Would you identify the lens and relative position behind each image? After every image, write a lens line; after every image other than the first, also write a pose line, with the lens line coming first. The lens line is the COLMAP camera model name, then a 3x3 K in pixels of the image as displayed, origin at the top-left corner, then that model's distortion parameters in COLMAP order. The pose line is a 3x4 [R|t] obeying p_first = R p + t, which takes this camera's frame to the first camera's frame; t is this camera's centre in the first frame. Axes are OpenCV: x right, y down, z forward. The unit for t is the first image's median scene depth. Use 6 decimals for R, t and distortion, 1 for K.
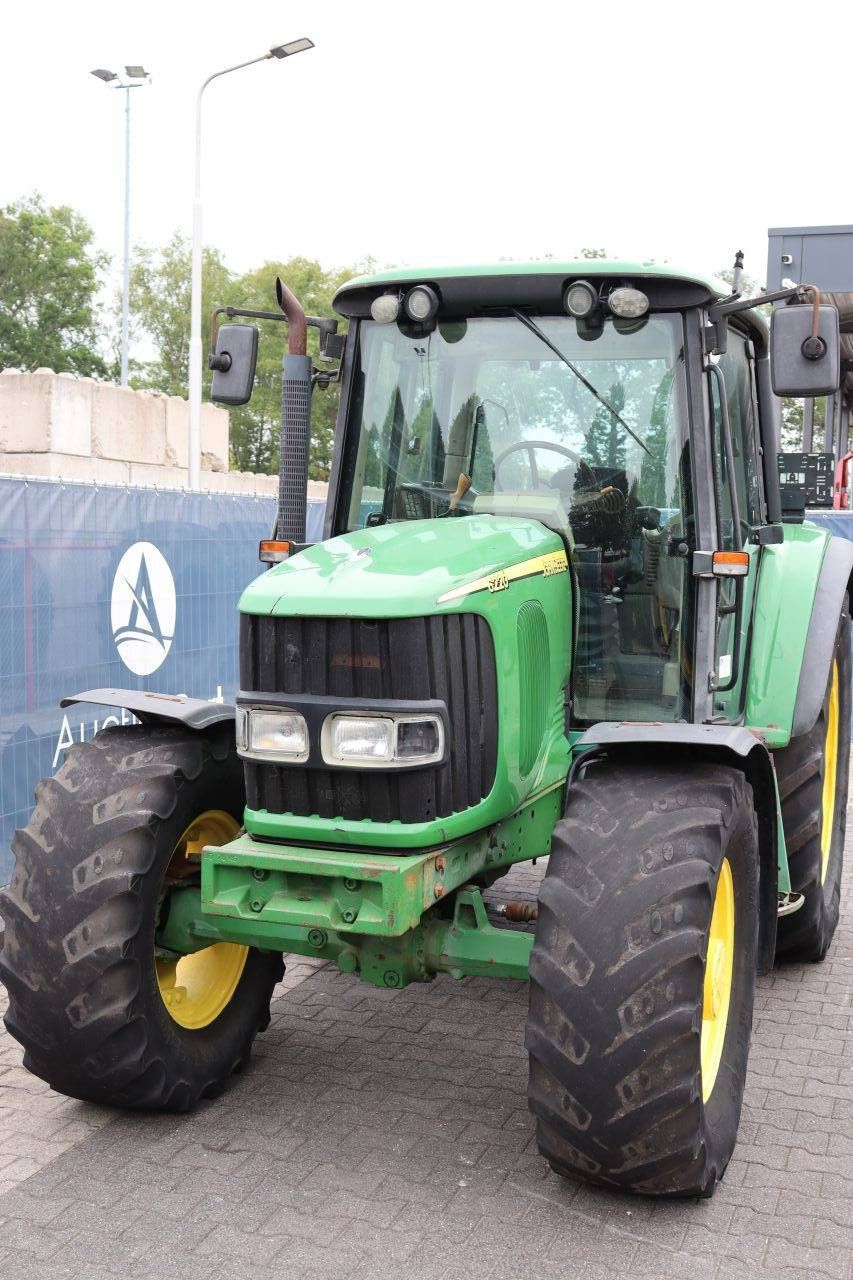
lens RADIAL K [[1540.5, 0, 426.5], [0, 1540.5, 640.0], [0, 0, 1]] dist [-0.034042, 0.290403]
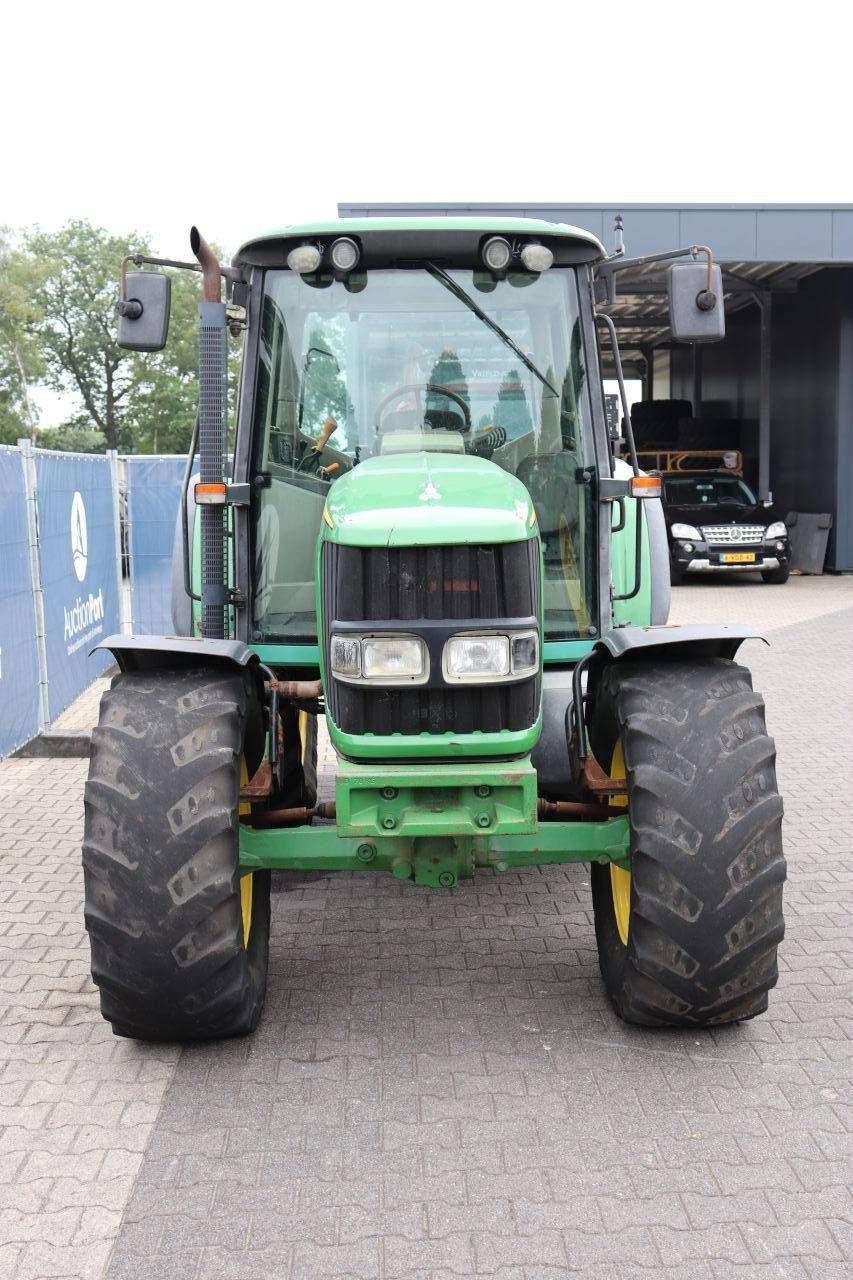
lens RADIAL K [[1393.8, 0, 443.0], [0, 1393.8, 633.3], [0, 0, 1]] dist [-0.072735, 0.203542]
pose [[0.929199, -0.074227, 0.362050, -0.385221], [0.060084, 0.996931, 0.050185, -0.002315], [-0.364664, -0.024878, 0.930807, 0.096110]]
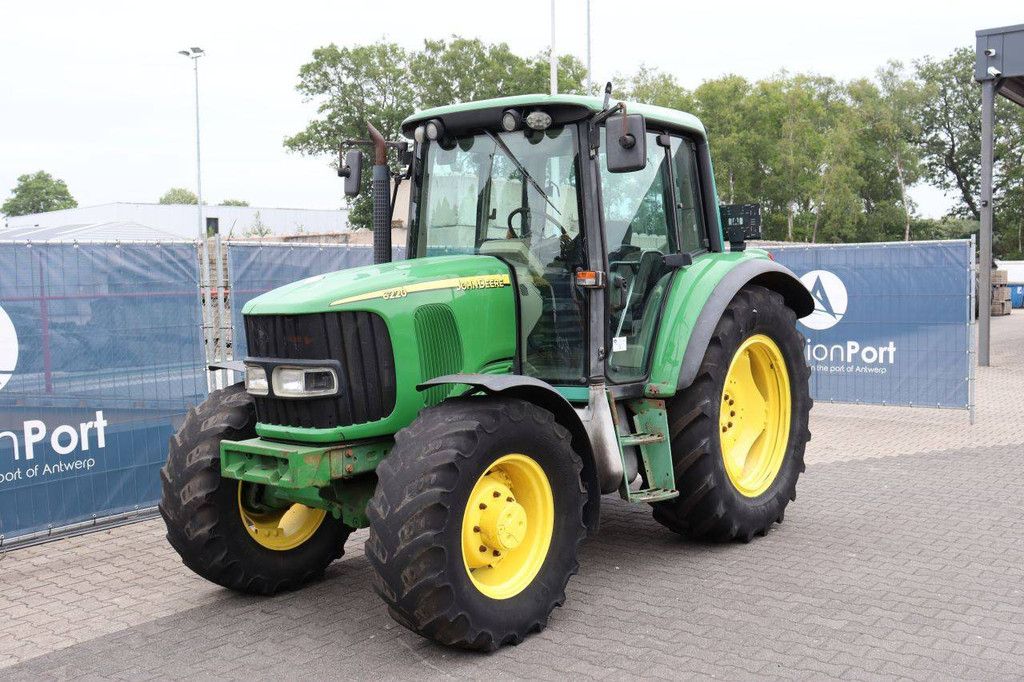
lens RADIAL K [[1115.0, 0, 512.0], [0, 1115.0, 341.0], [0, 0, 1]] dist [-0.072735, 0.203542]
pose [[0.947594, -0.017242, -0.319010, 0.576852], [0.013696, 0.999817, -0.013356, 0.034994], [0.319182, 0.008287, 0.947657, -0.146760]]
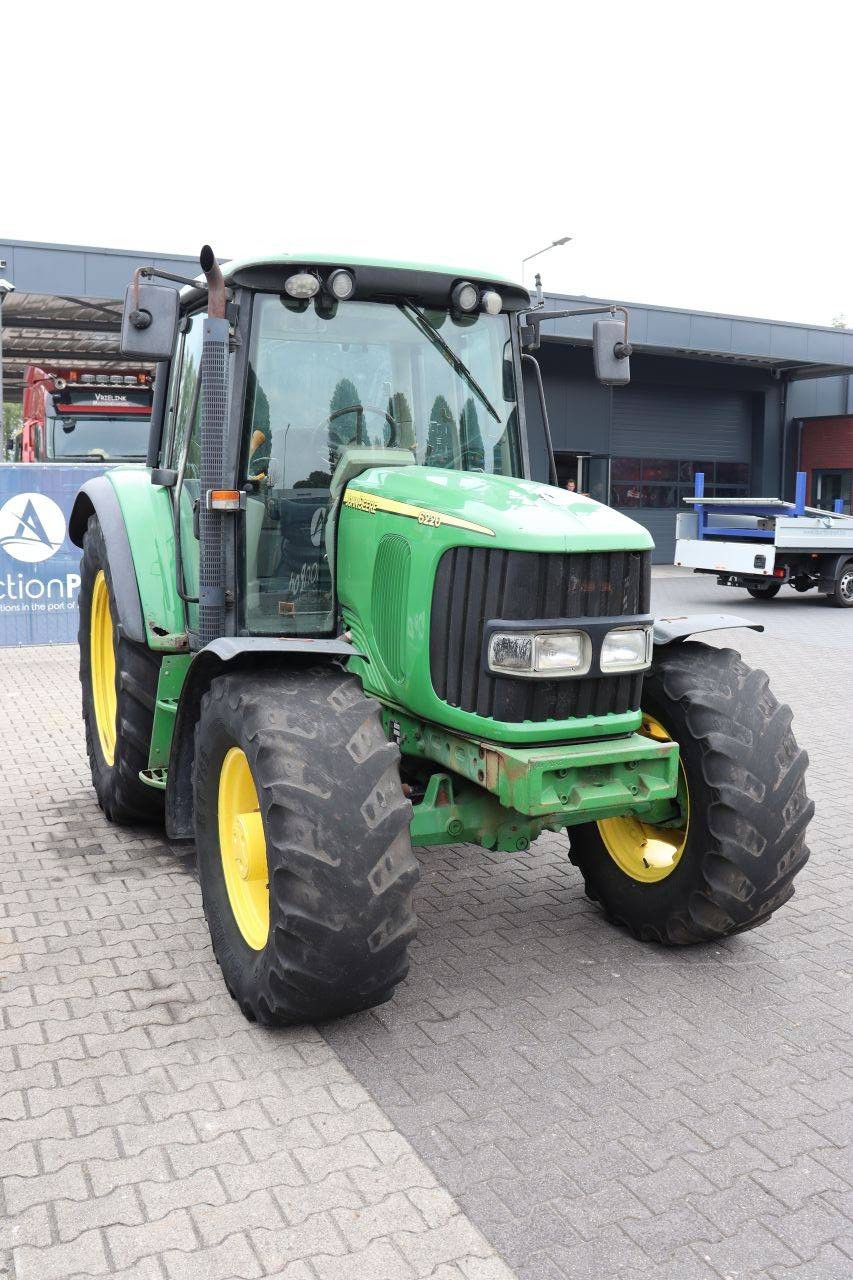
lens RADIAL K [[1134.9, 0, 447.1], [0, 1134.9, 638.4], [0, 0, 1]] dist [-0.105907, 0.005192]
pose [[0.698555, -0.105683, 0.707709, -0.725376], [0.056092, 0.994077, 0.093079, -0.033921], [-0.713354, -0.025324, 0.700346, 0.428891]]
